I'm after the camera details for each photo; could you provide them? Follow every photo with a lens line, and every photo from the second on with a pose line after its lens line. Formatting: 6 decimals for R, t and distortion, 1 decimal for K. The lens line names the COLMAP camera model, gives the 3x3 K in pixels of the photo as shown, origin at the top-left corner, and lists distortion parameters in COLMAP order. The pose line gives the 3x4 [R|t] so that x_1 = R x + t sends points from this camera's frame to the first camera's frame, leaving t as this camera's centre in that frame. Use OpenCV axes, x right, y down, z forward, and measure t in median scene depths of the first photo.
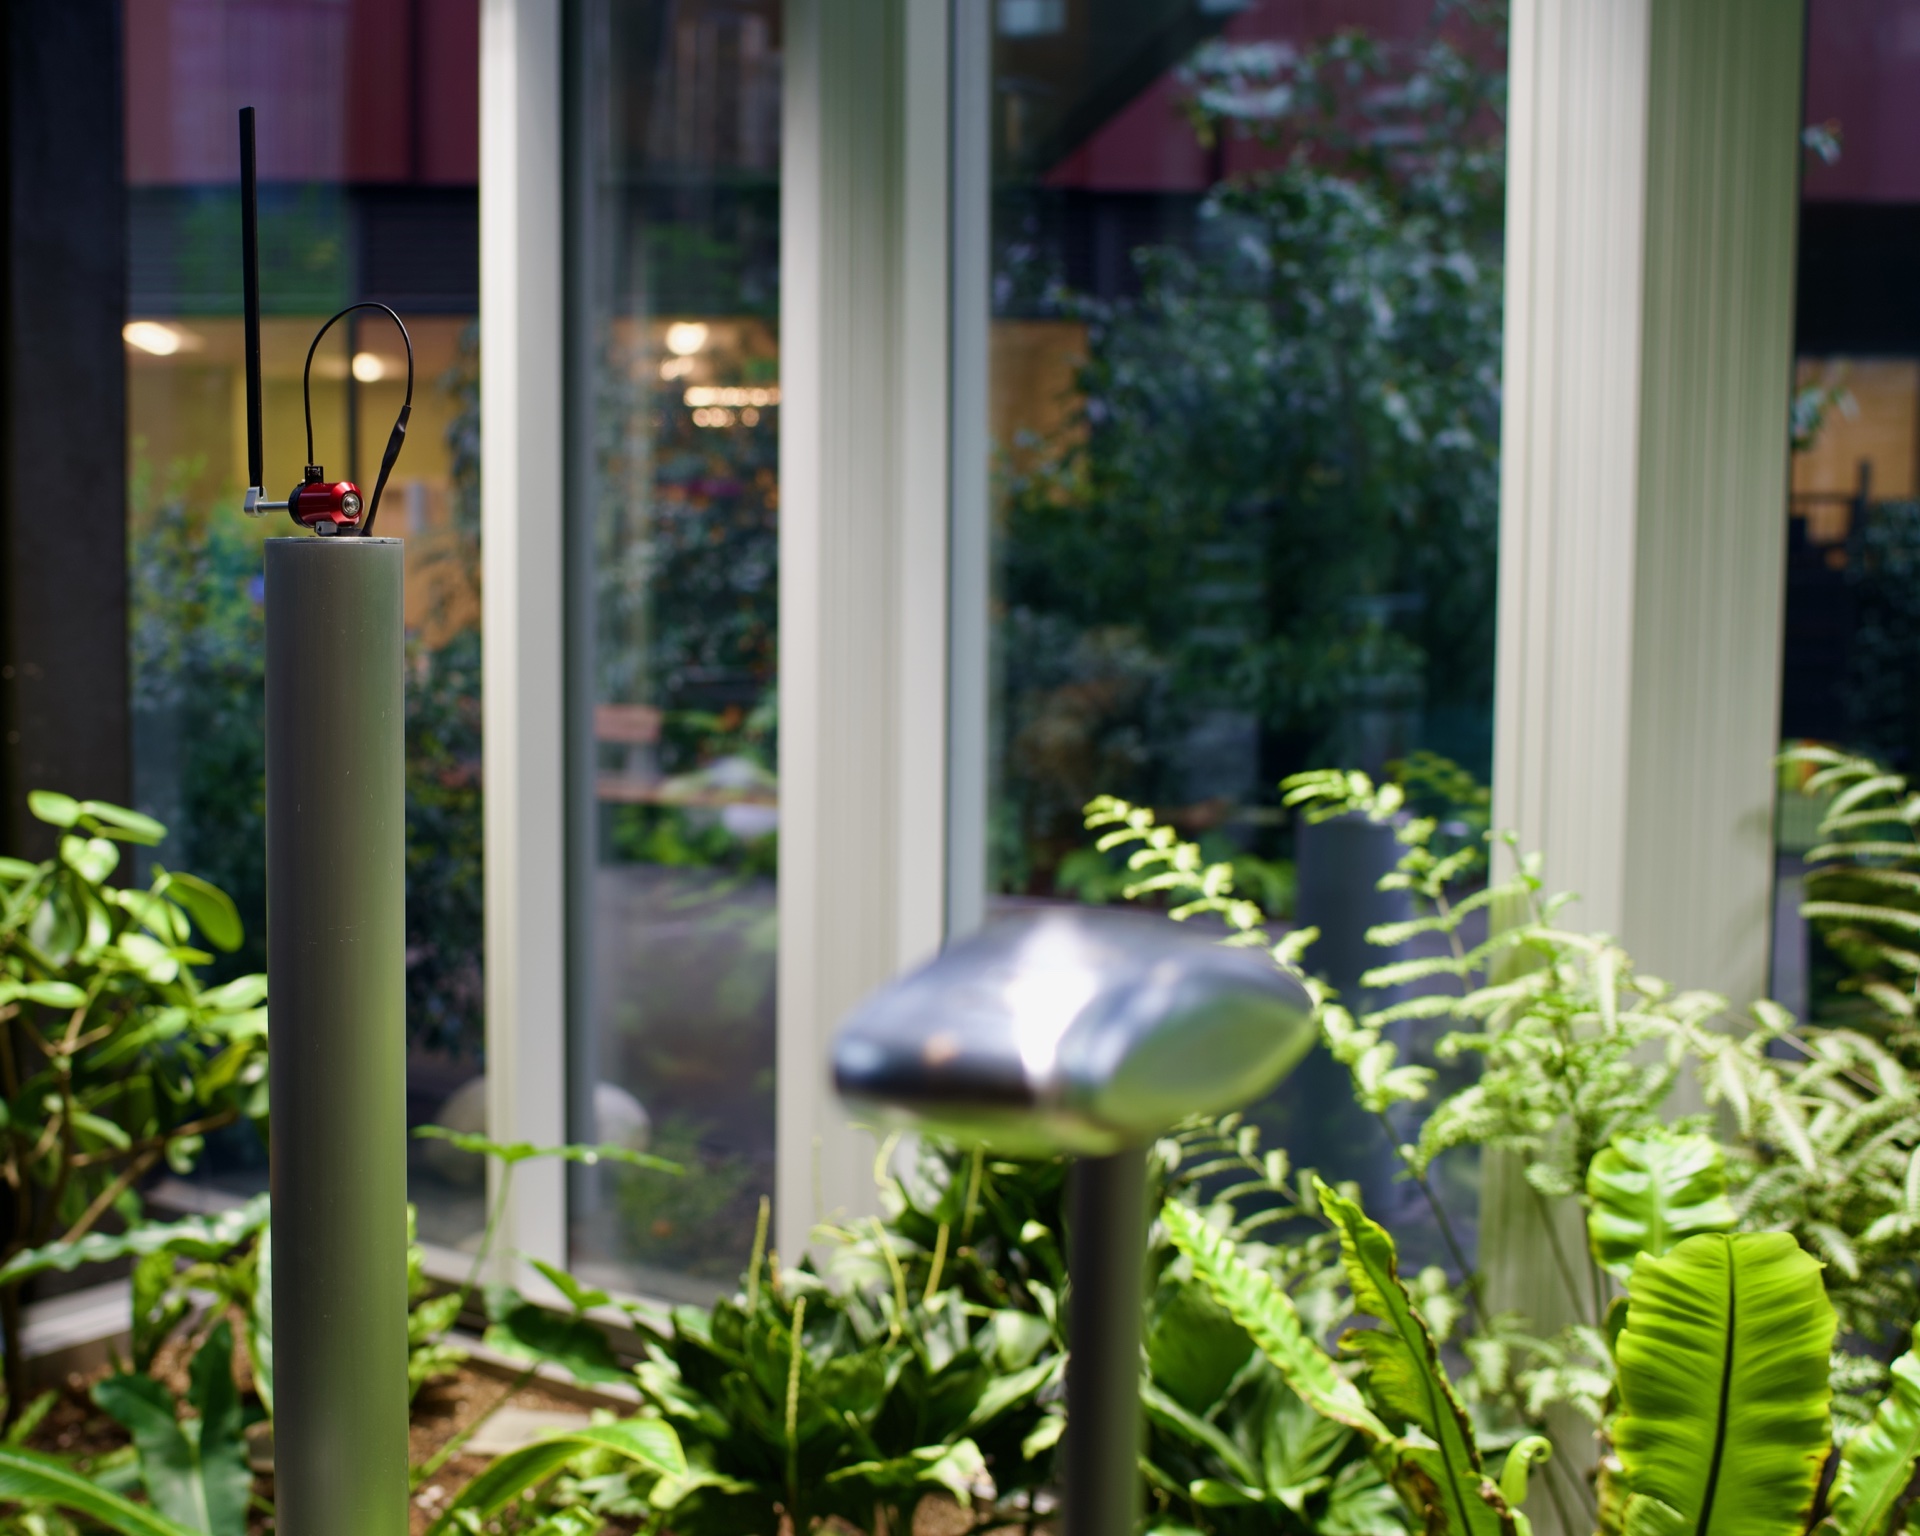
lens RADIAL K [[2142.0, 0, 961.0], [0, 2142.0, 760.6], [0, 0, 1]] dist [-0.085542, 0.184926]
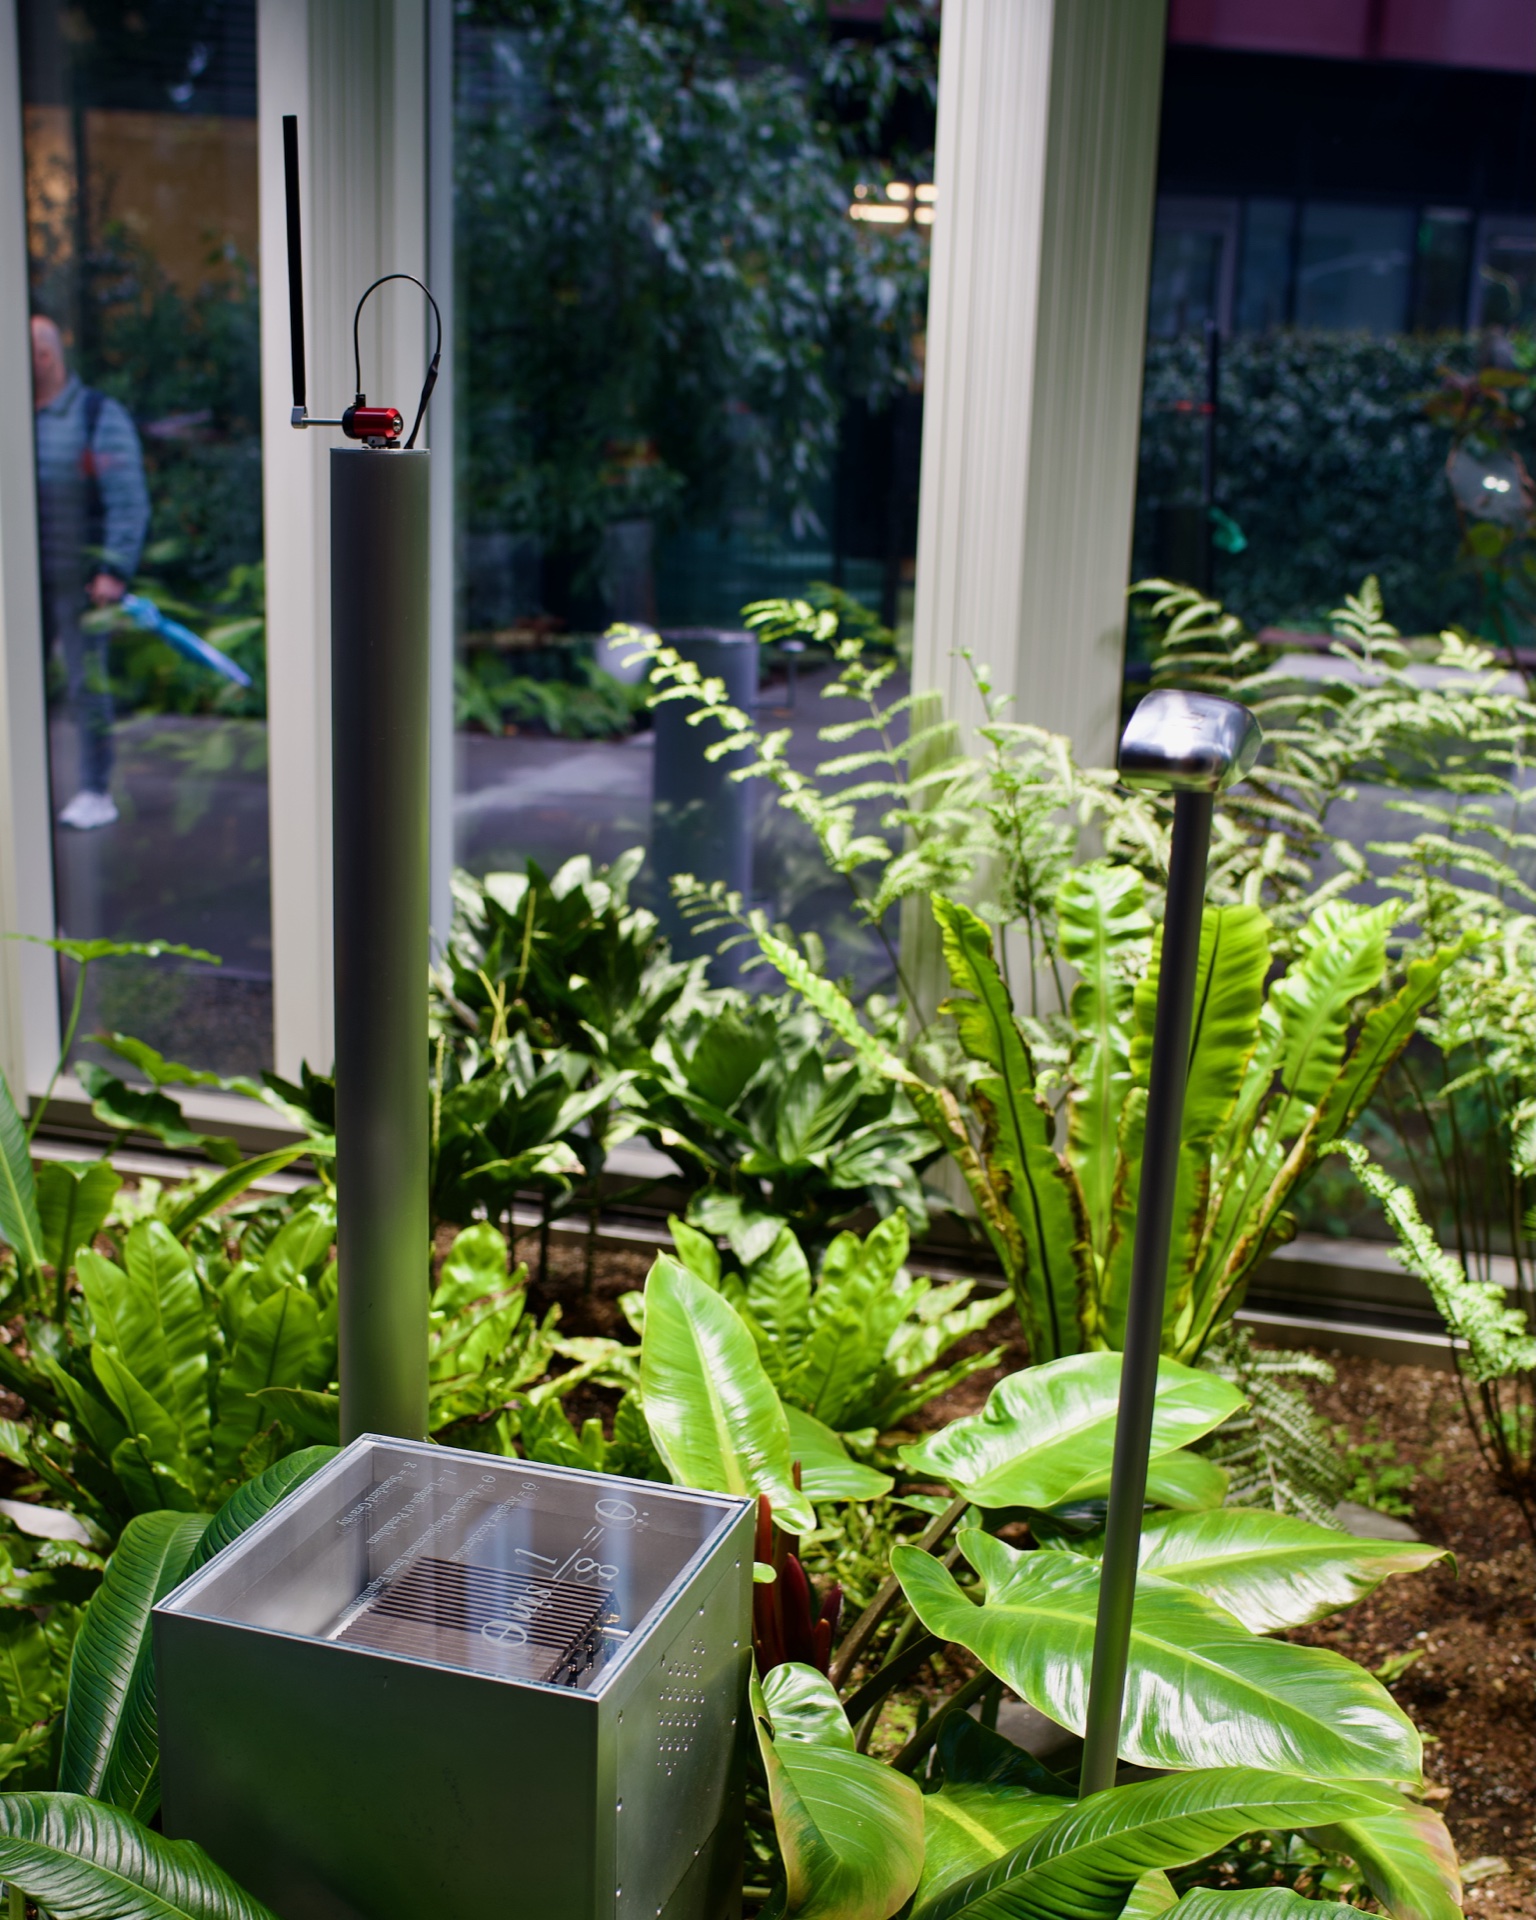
lens RADIAL K [[2142.0, 0, 861.8], [0, 2142.0, 964.1], [0, 0, 1]] dist [-0.085542, 0.184926]
pose [[0.948192, -0.059621, 0.312053, -0.191168], [0.003302, 0.984029, 0.177977, -0.007934], [-0.317680, -0.167726, 0.933246, -0.195001]]
